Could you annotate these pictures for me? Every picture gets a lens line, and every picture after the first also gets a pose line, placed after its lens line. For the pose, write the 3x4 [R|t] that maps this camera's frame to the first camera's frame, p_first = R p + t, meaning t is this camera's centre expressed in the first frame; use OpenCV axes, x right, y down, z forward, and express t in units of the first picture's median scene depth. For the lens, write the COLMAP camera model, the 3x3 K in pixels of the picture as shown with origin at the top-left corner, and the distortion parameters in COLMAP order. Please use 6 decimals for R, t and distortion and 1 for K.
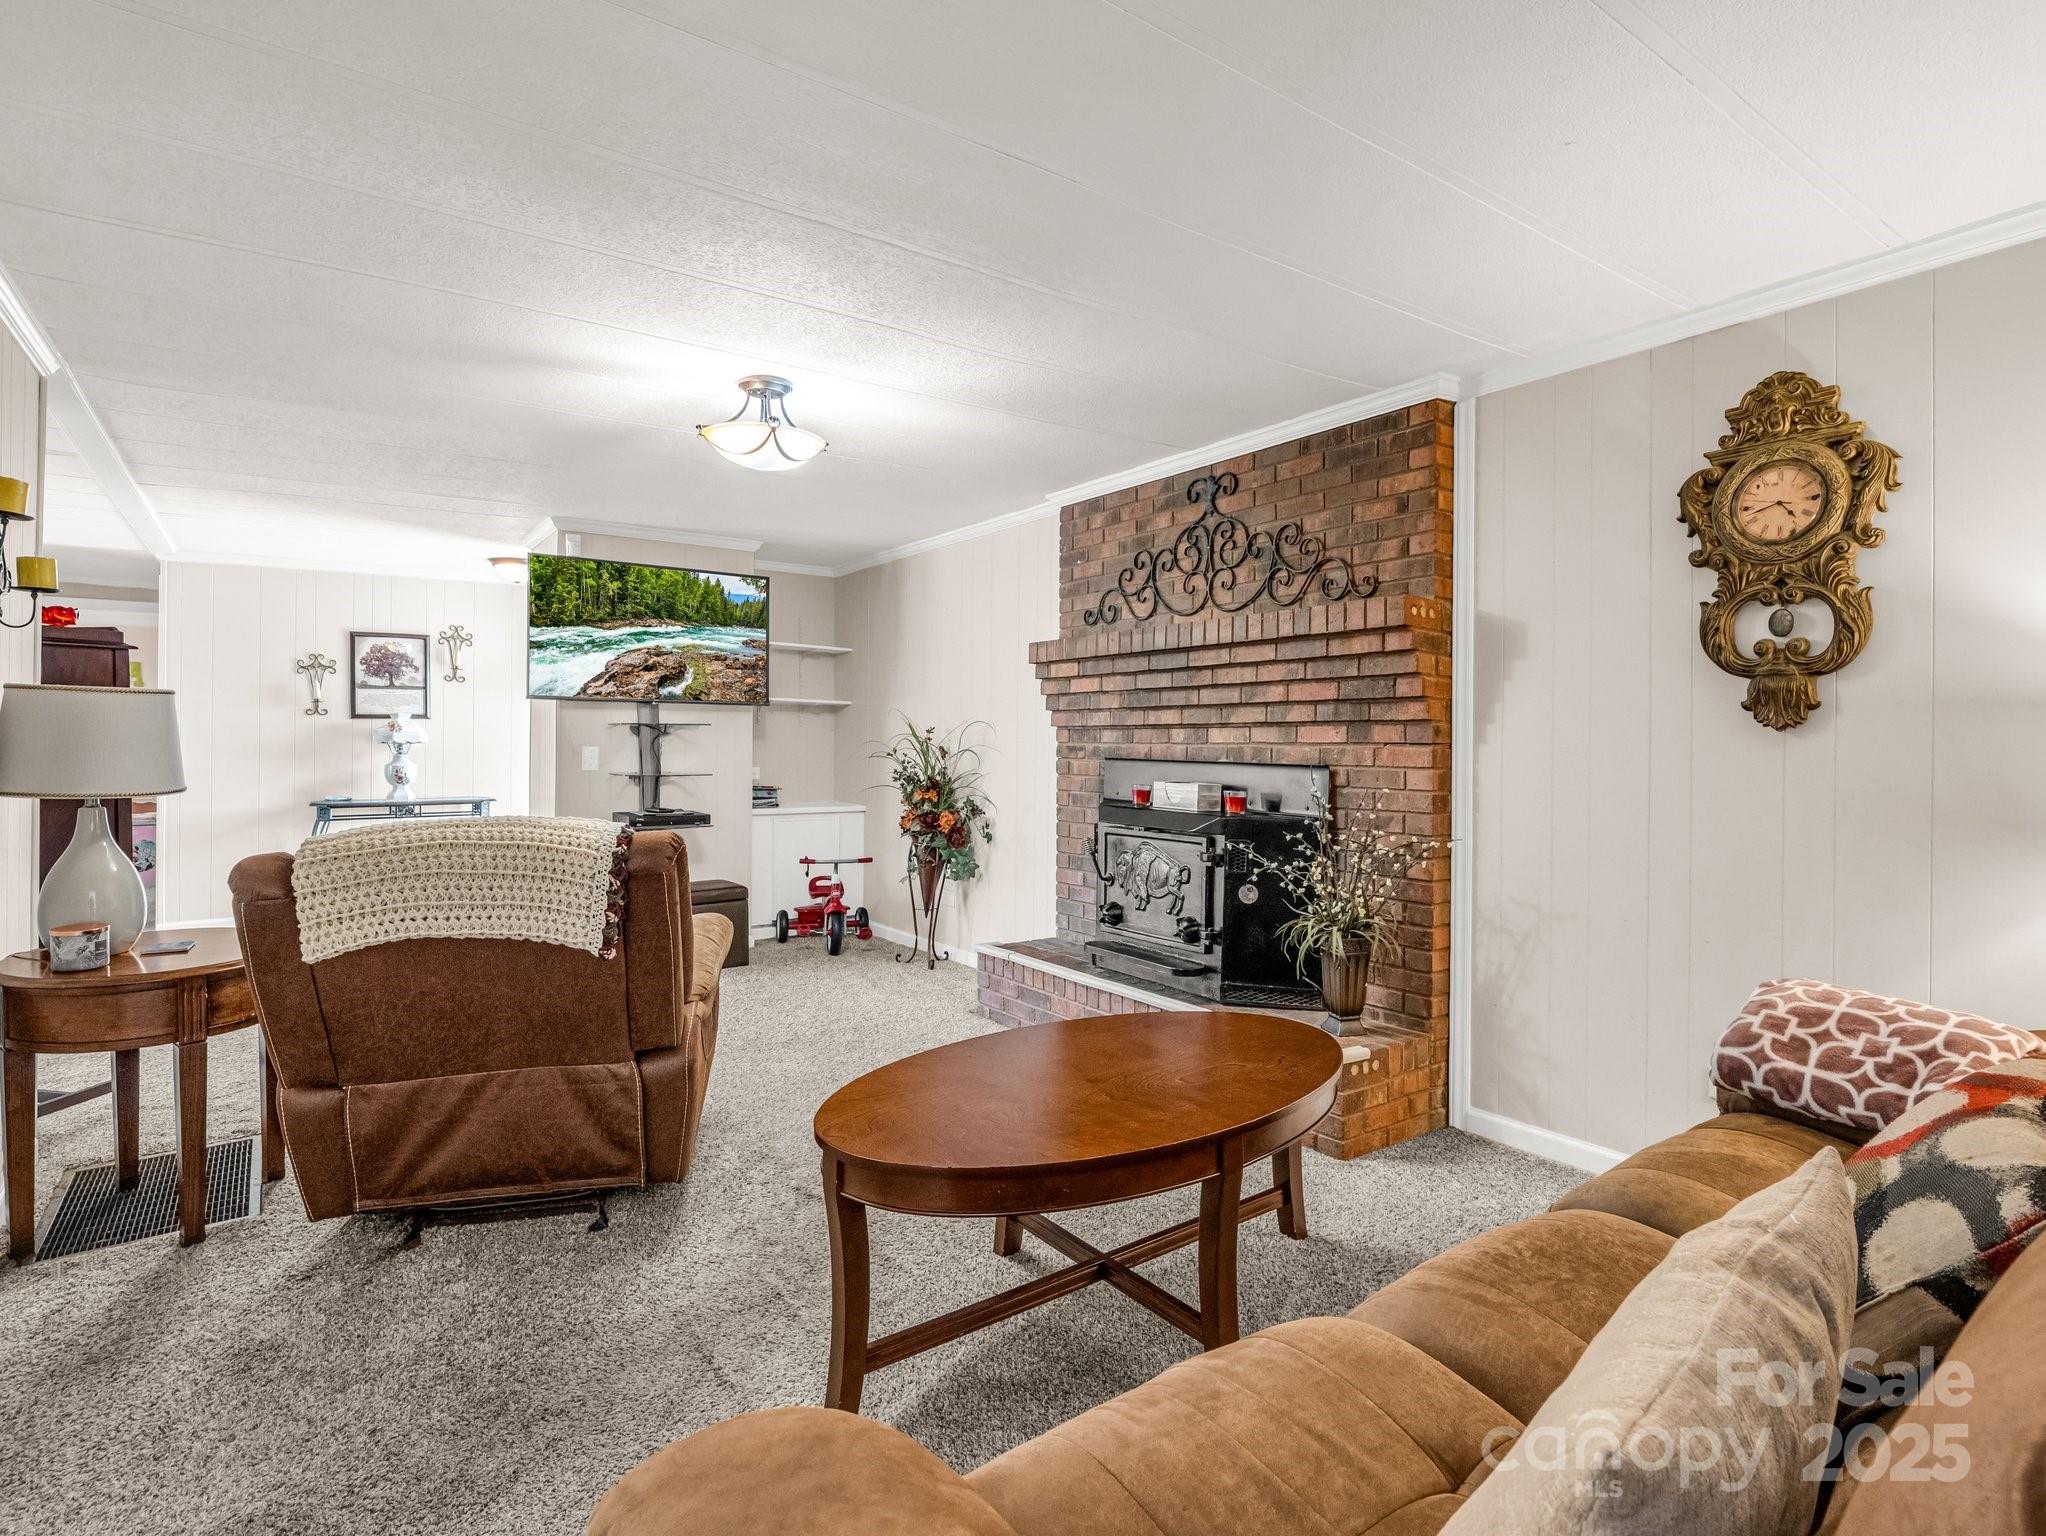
lens RADIAL K [[1010.9, 0, 1013.3], [0, 1010.9, 744.7], [0, 0, 1]] dist [-0.001523, -0.000201]
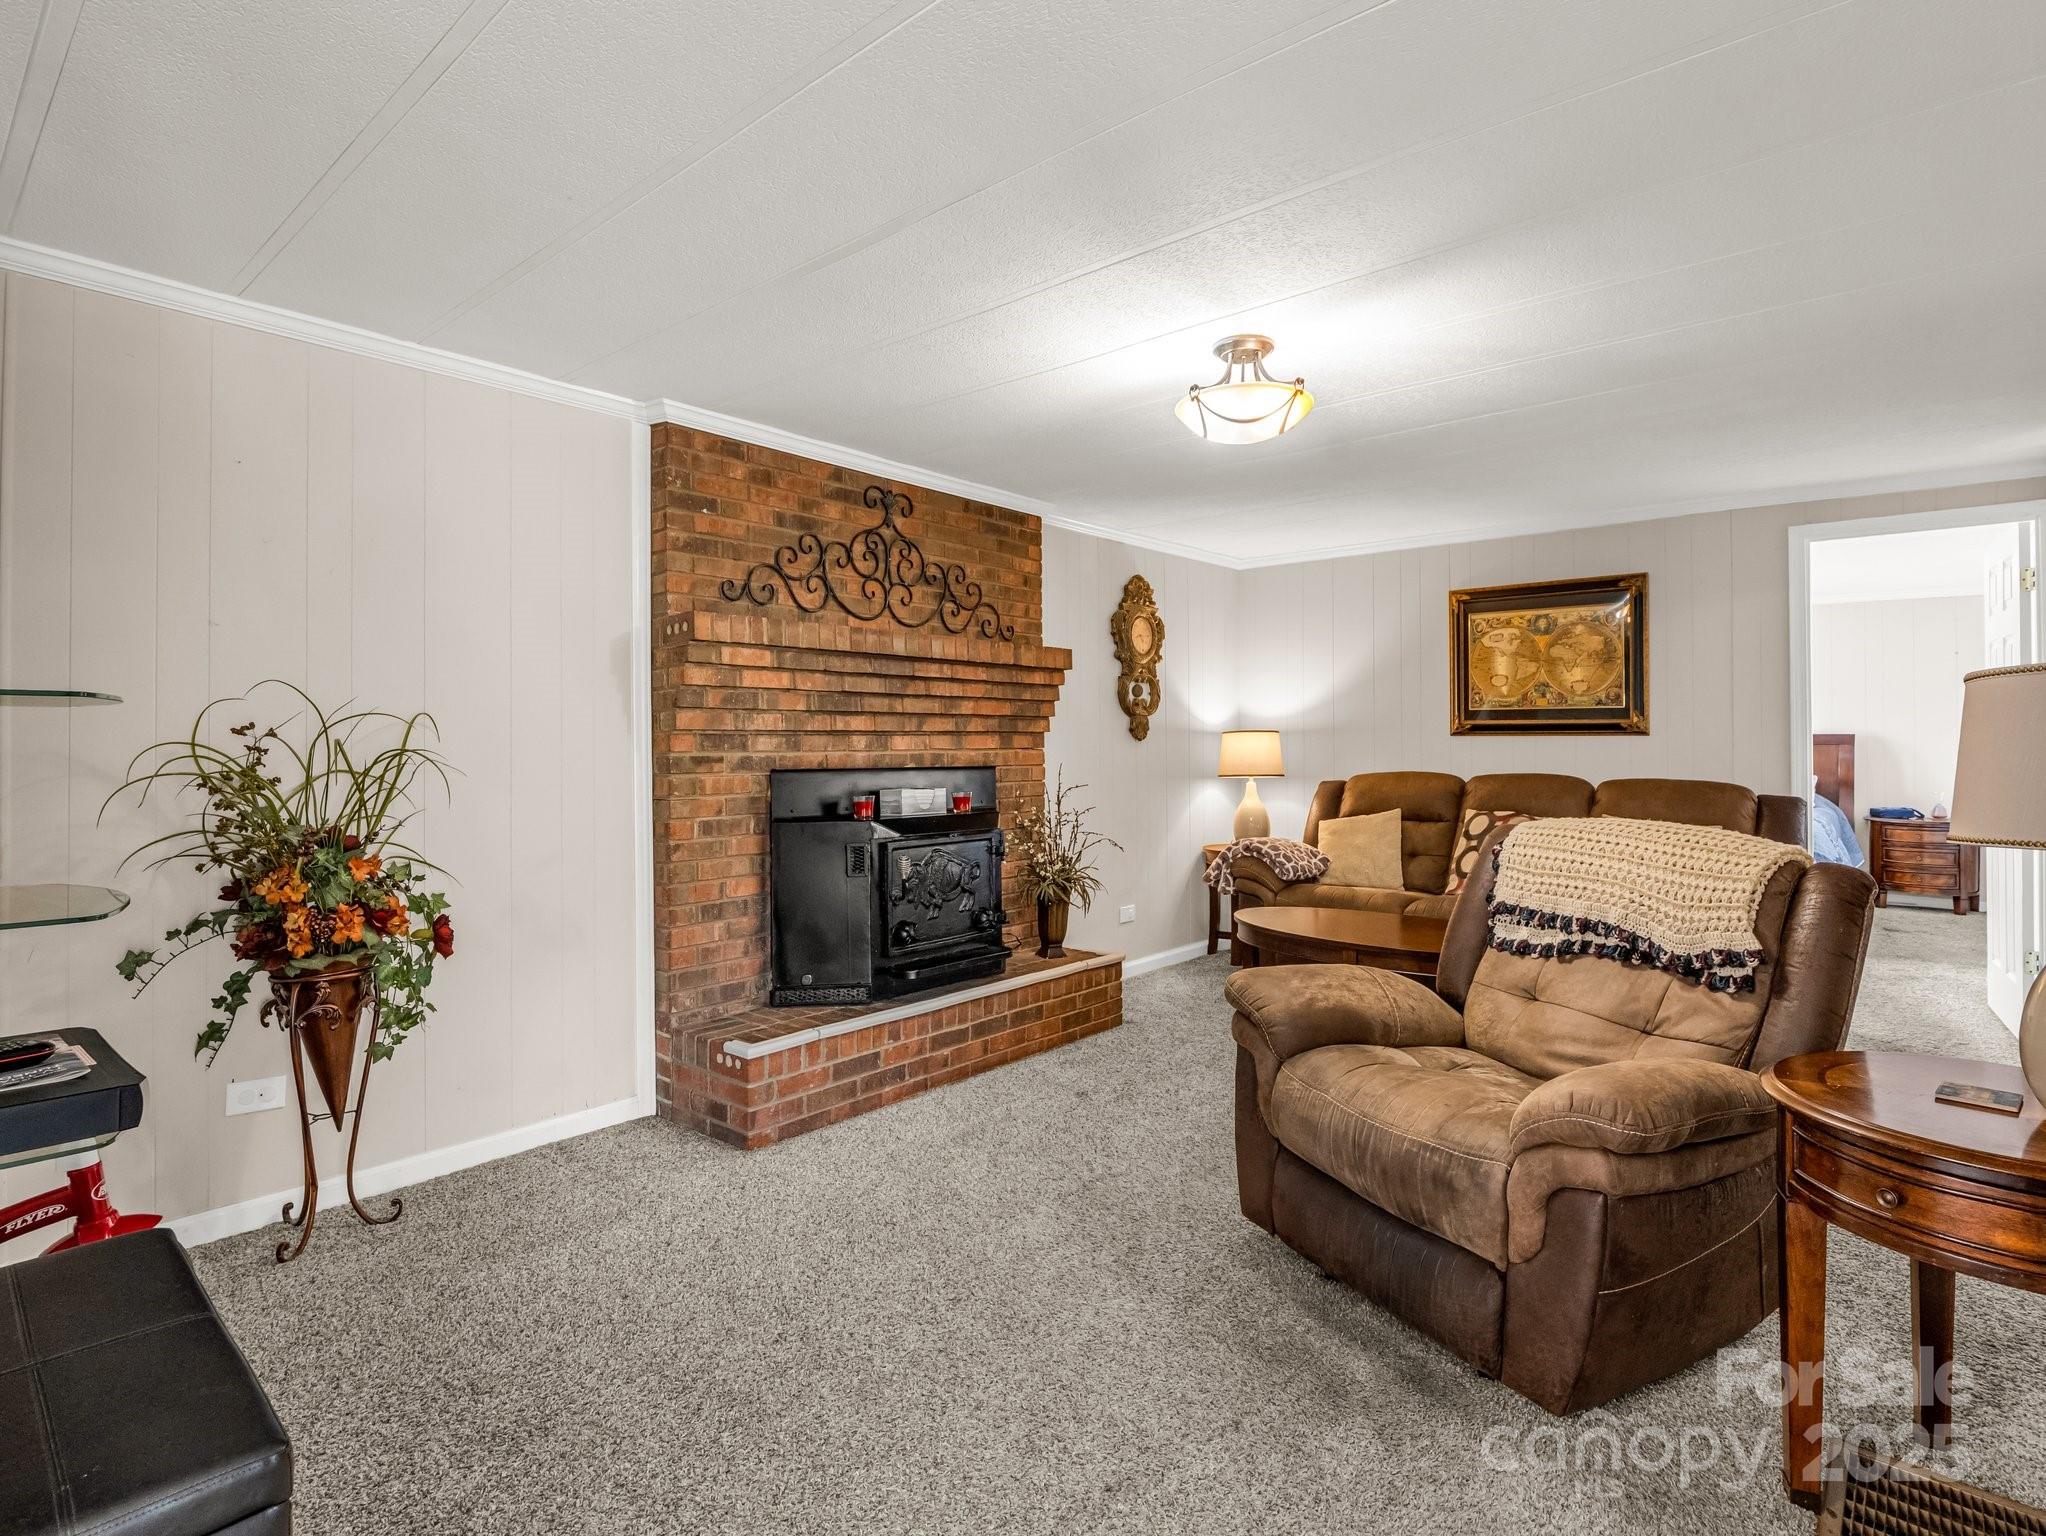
lens RADIAL K [[1053.6, 0, 998.9], [0, 1053.6, 727.6], [0, 0, 1]] dist [-0.000162, -0.000550]
pose [[-0.205154, 0.009824, 0.978680, -0.889564], [0.003431, 0.999951, -0.009318, -0.014242], [-0.978724, 0.001447, -0.205177, 1.132333]]
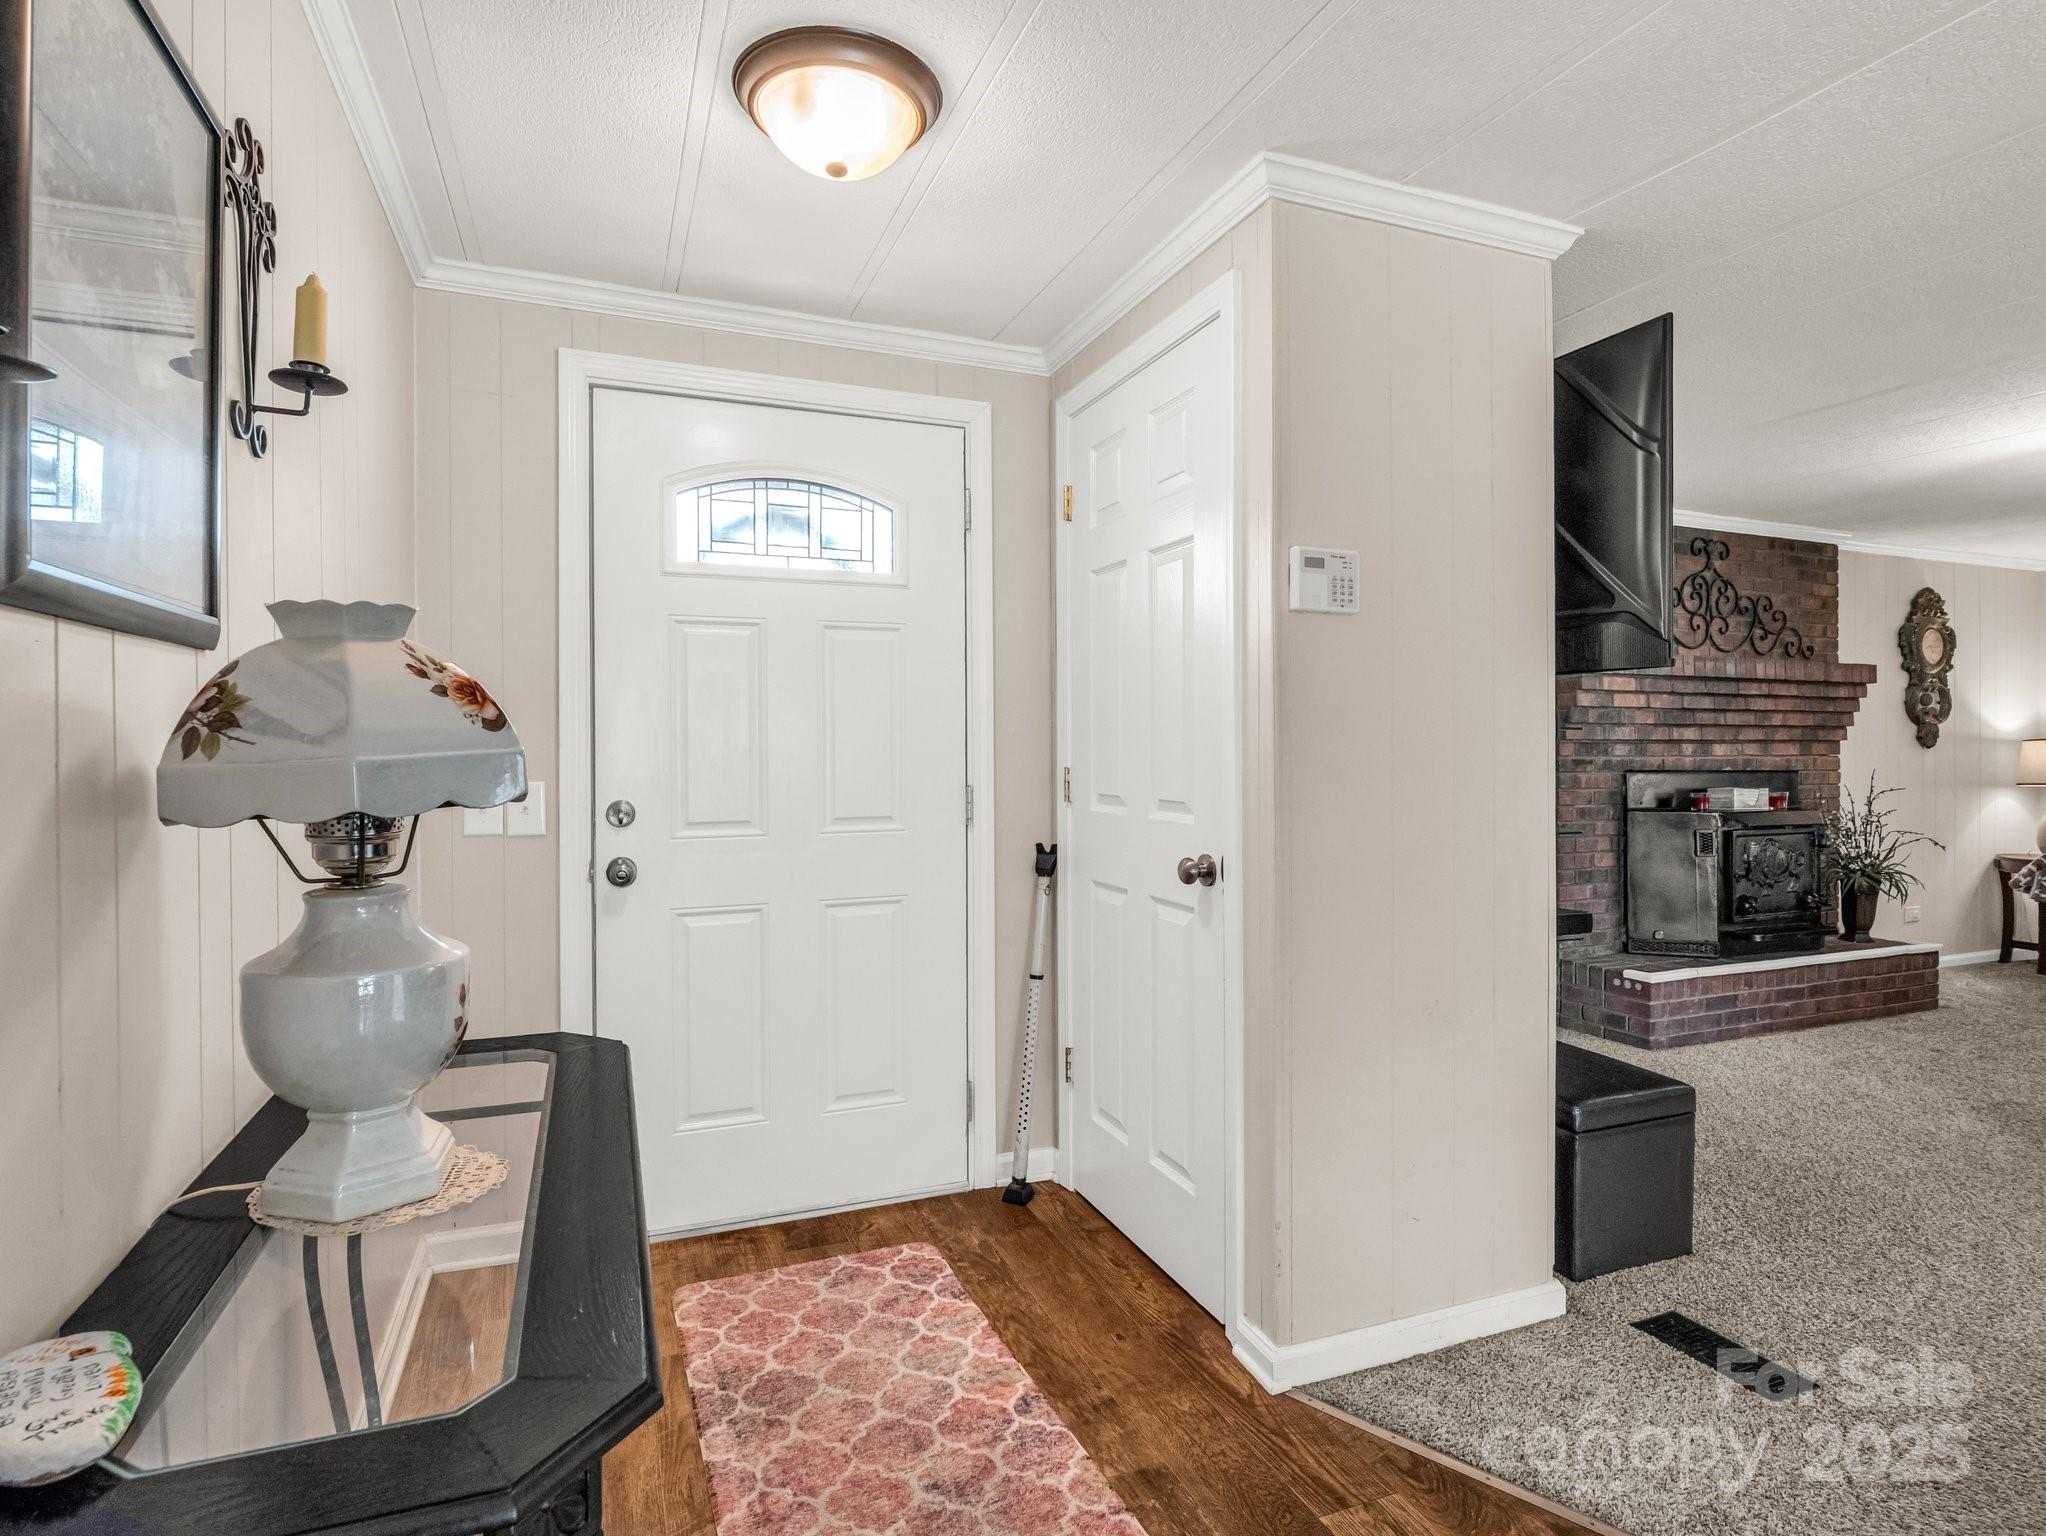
lens RADIAL K [[1043.8, 0, 1010.8], [0, 1043.8, 751.8], [0, 0, 1]] dist [-0.008281, 0.001209]
pose [[0.260598, -0.009309, 0.965403, -1.277791], [0.001442, 0.999956, 0.009253, -0.019648], [-0.965446, -0.001019, 0.260600, 1.522014]]
